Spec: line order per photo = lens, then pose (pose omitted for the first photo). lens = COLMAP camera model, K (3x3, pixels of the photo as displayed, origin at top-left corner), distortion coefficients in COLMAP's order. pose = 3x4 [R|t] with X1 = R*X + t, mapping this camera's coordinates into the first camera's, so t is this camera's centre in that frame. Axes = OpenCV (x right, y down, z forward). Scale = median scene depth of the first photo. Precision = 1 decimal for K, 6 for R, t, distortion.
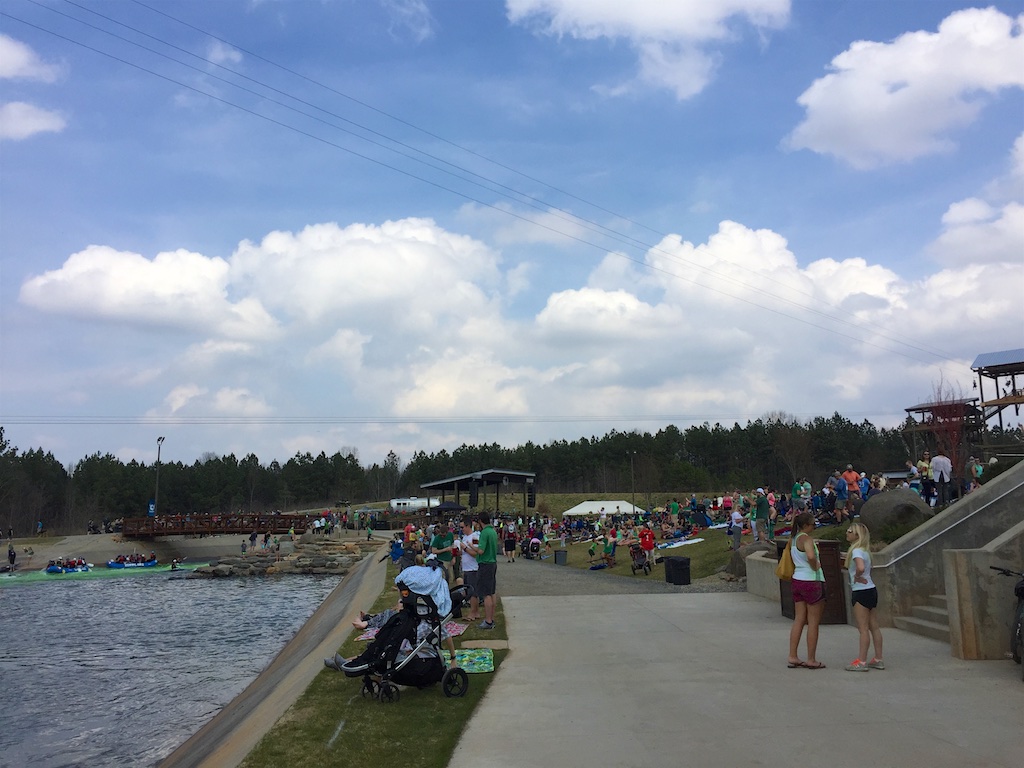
lens RADIAL K [[863.5, 0, 516.7], [0, 863.5, 386.2], [0, 0, 1]] dist [0.022325, -0.025935]
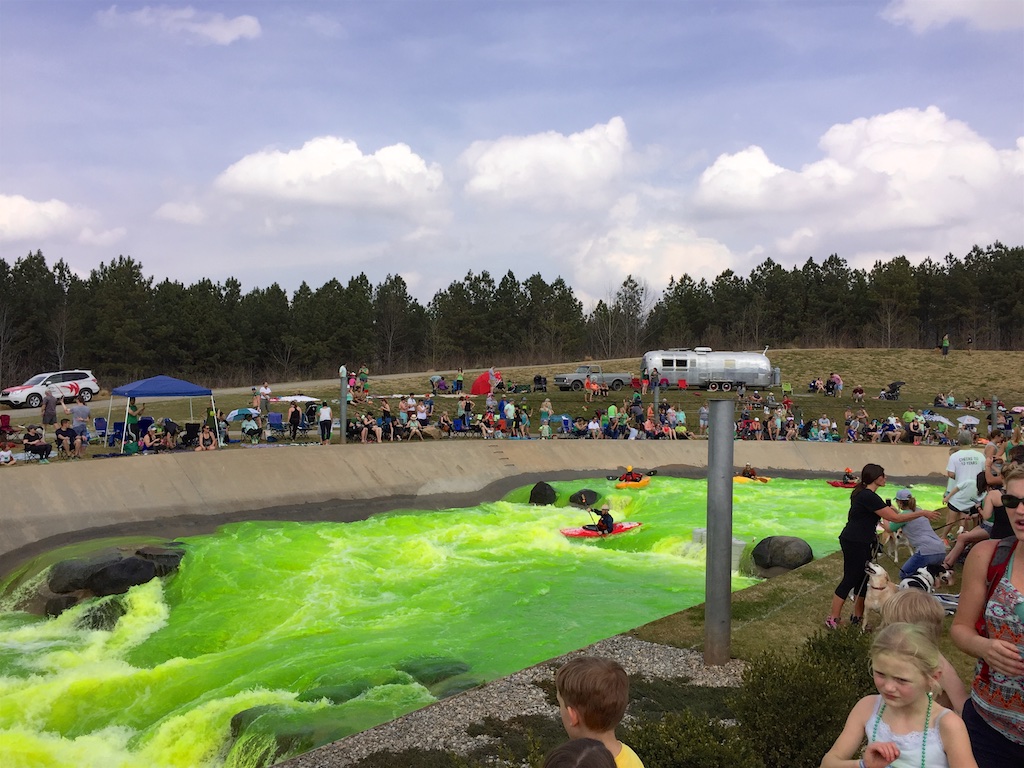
lens RADIAL K [[863.5, 0, 513.3], [0, 863.5, 386.1], [0, 0, 1]] dist [0.022325, -0.025935]
pose [[0.967496, 0.037167, -0.250140, -0.082712], [0.000411, 0.988909, 0.148524, 0.069378], [0.252886, -0.143799, 0.956750, 0.472654]]
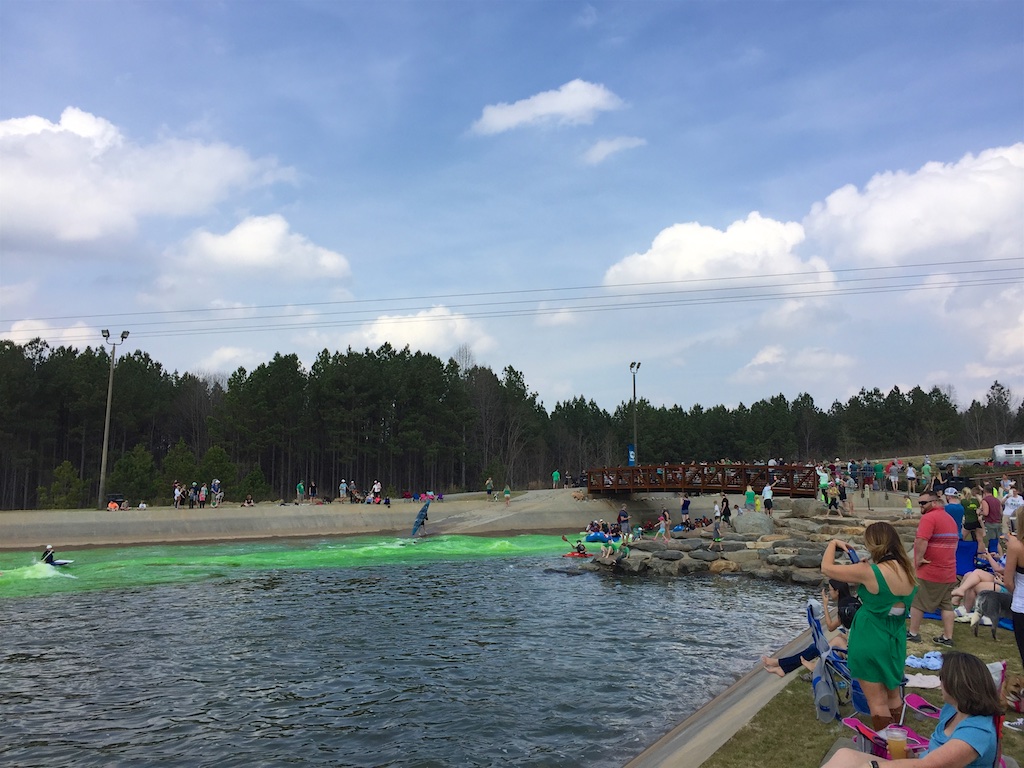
lens RADIAL K [[863.5, 0, 510.2], [0, 863.5, 381.7], [0, 0, 1]] dist [0.022325, -0.025935]
pose [[0.786427, -0.054933, -0.615236, -0.017563], [0.085423, 0.996139, 0.020250, 0.027251], [0.611748, -0.068480, 0.788083, 0.180186]]
